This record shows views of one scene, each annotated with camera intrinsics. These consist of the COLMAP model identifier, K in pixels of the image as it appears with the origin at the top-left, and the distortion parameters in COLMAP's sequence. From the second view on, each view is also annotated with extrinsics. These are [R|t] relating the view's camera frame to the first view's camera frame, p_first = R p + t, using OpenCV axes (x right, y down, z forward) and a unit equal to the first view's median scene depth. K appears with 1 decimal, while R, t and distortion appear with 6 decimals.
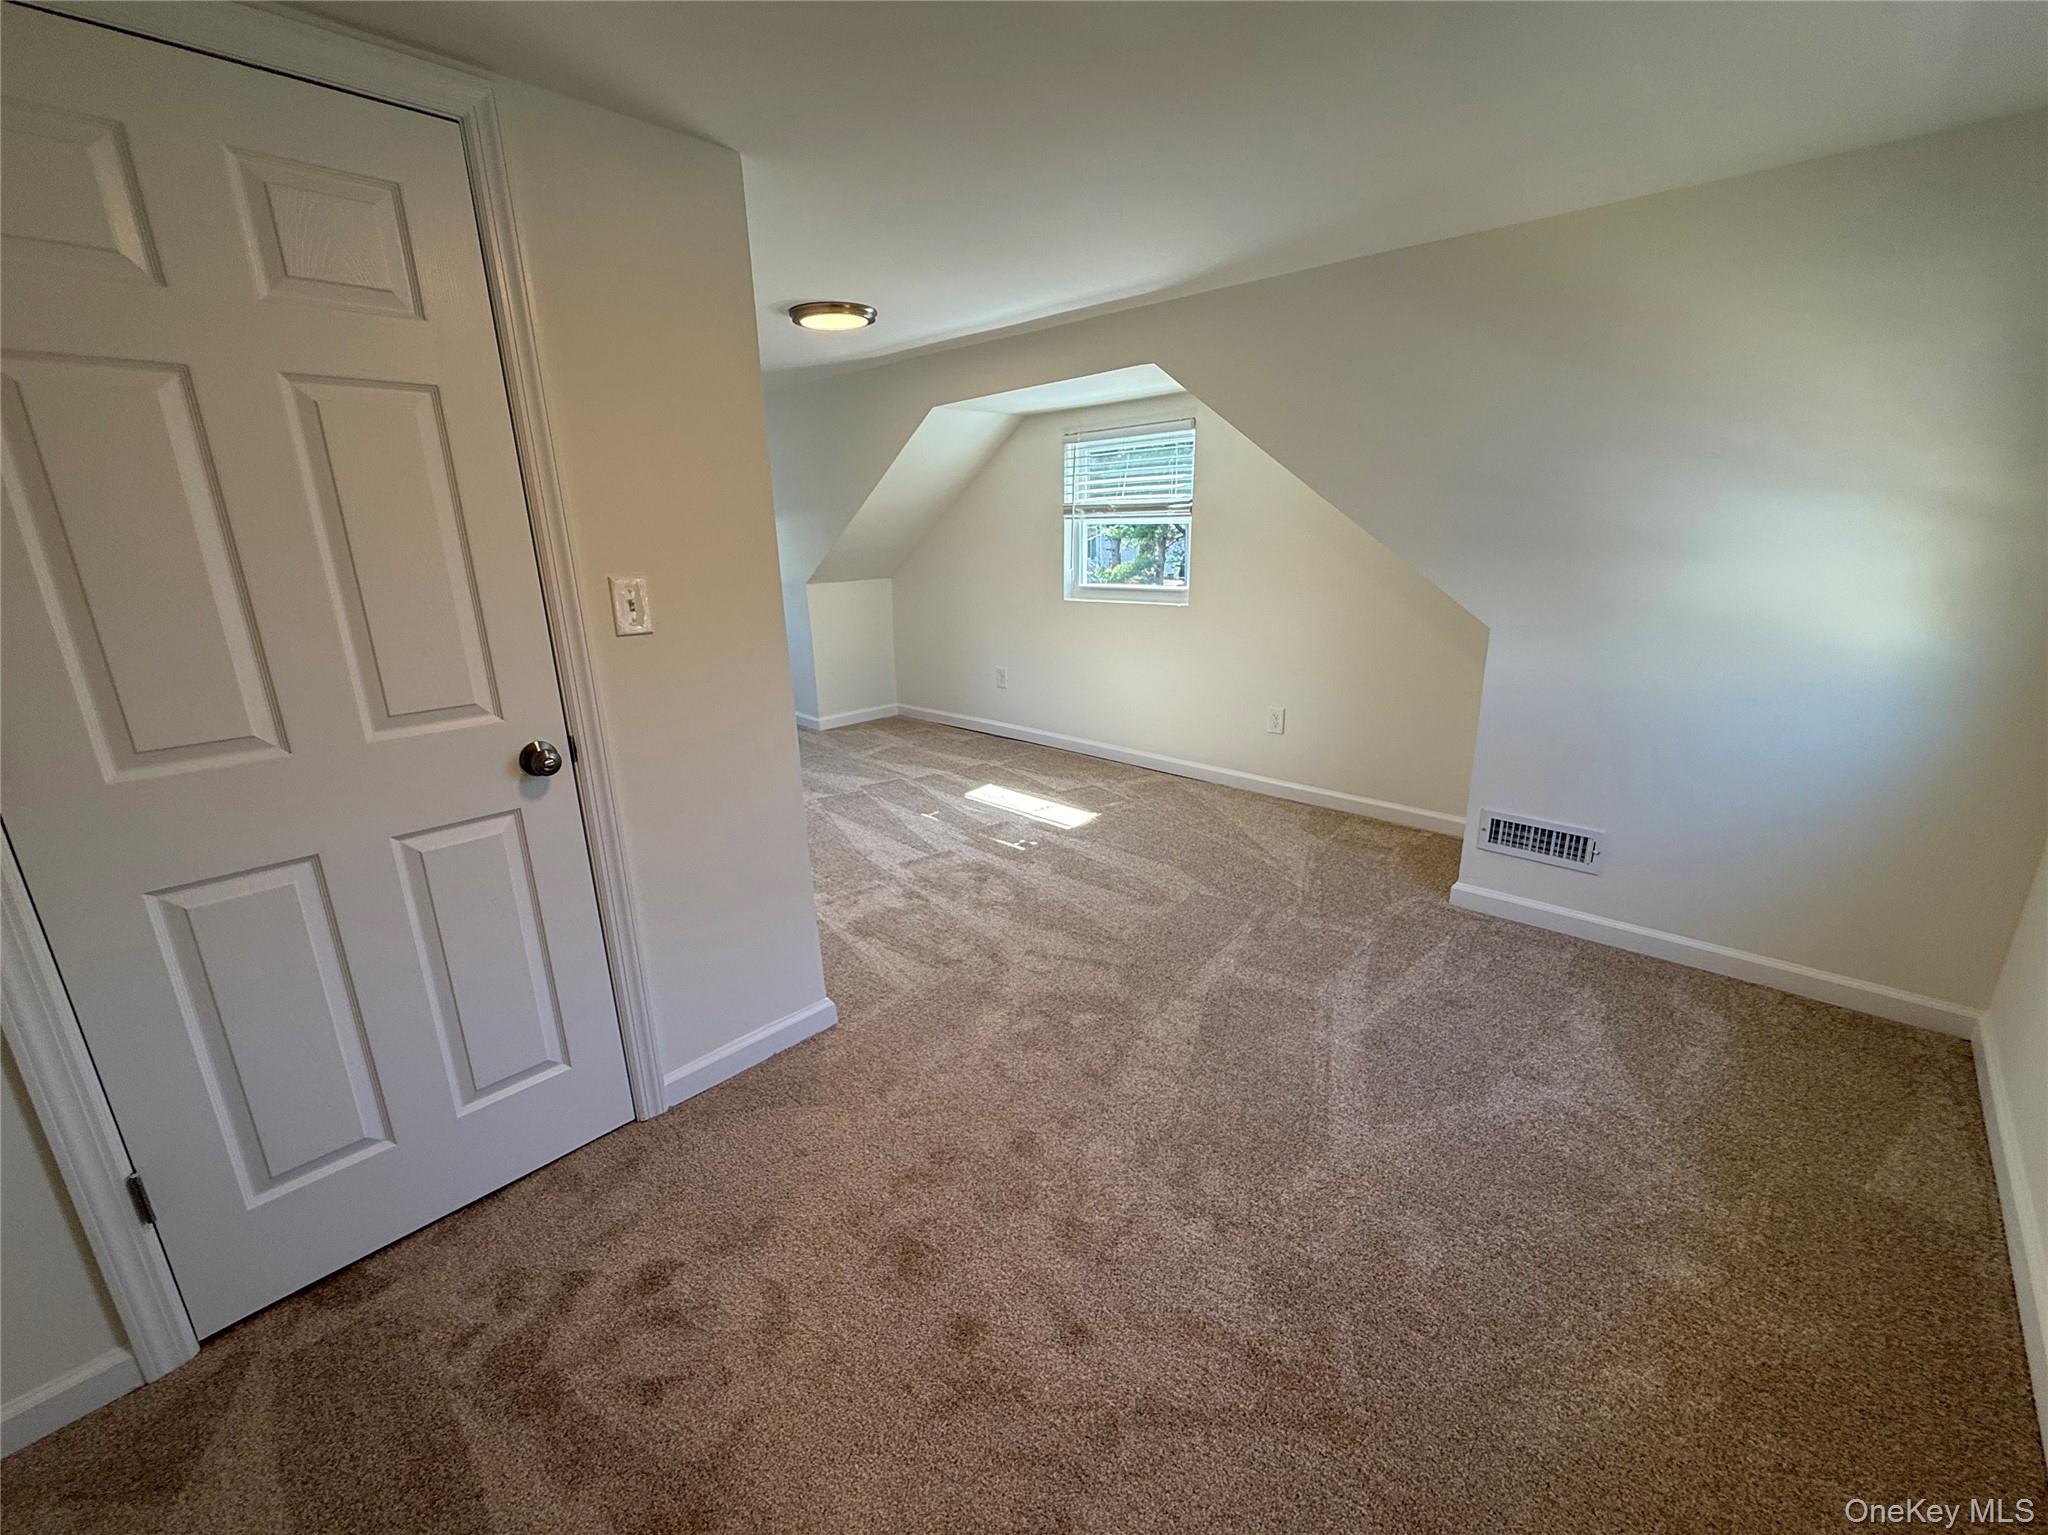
lens RADIAL K [[843.9, 0, 1018.5], [0, 843.9, 772.0], [0, 0, 1]] dist [0.000187, -0.000151]
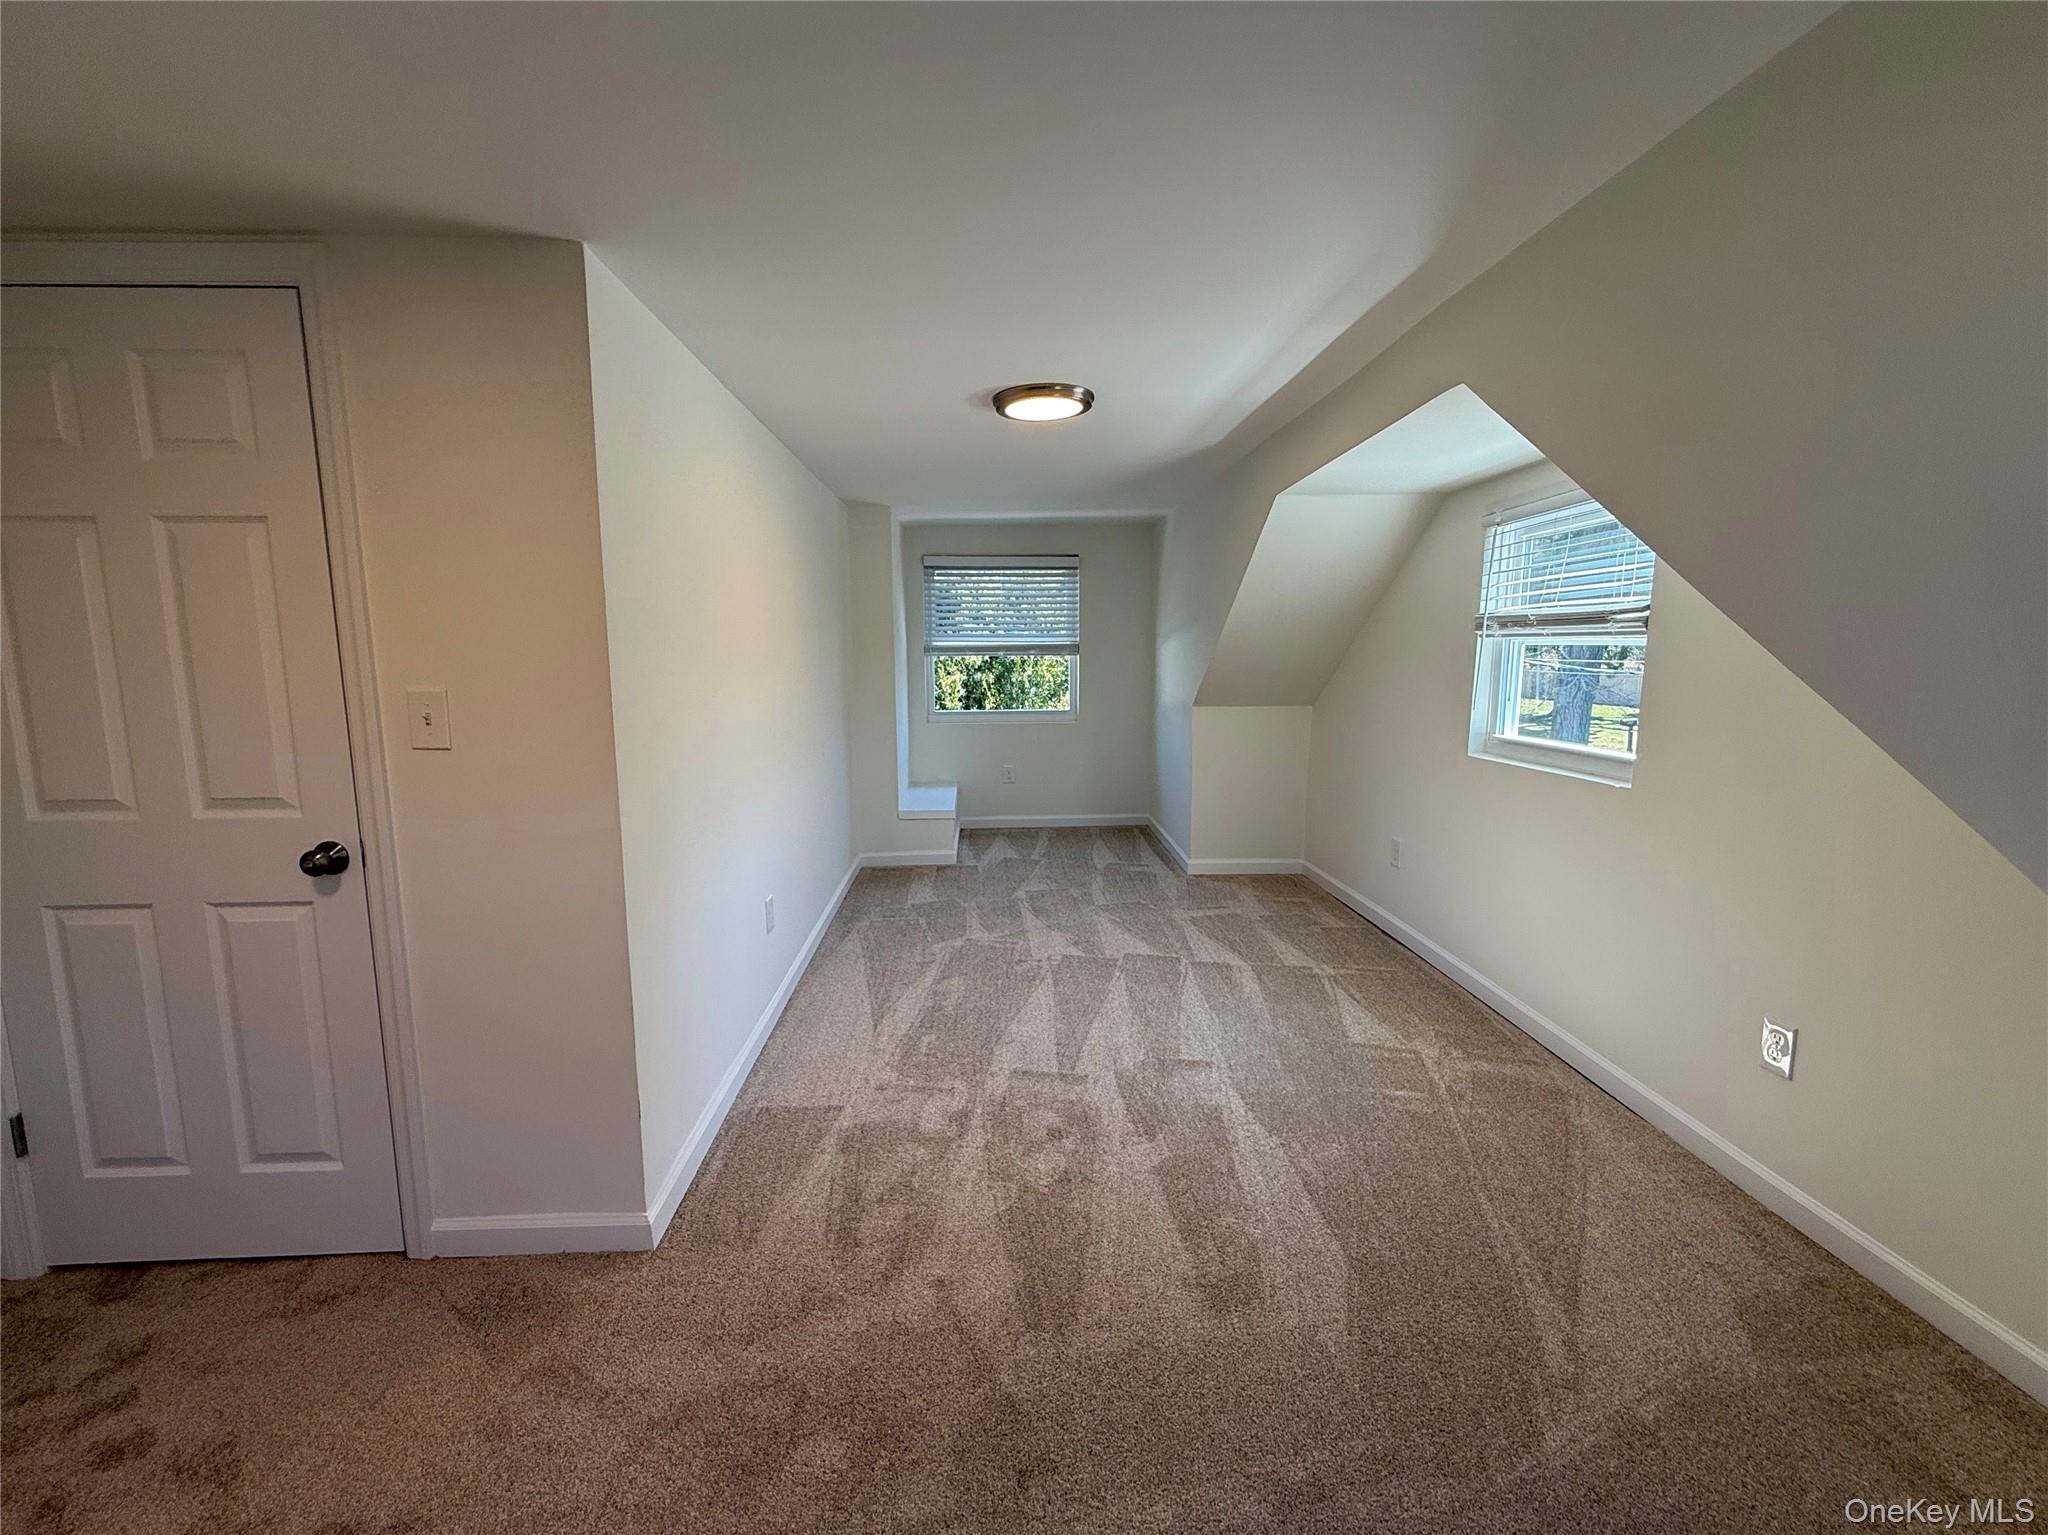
lens RADIAL K [[854.9, 0, 1024.0], [0, 854.9, 767.5], [0, 0, 1]] dist [-0.000412, 0.000641]
pose [[0.717213, 0.113243, -0.687591, 0.344441], [-0.205580, 0.977177, -0.053501, -0.111983], [0.665839, 0.179727, 0.724125, 0.365529]]
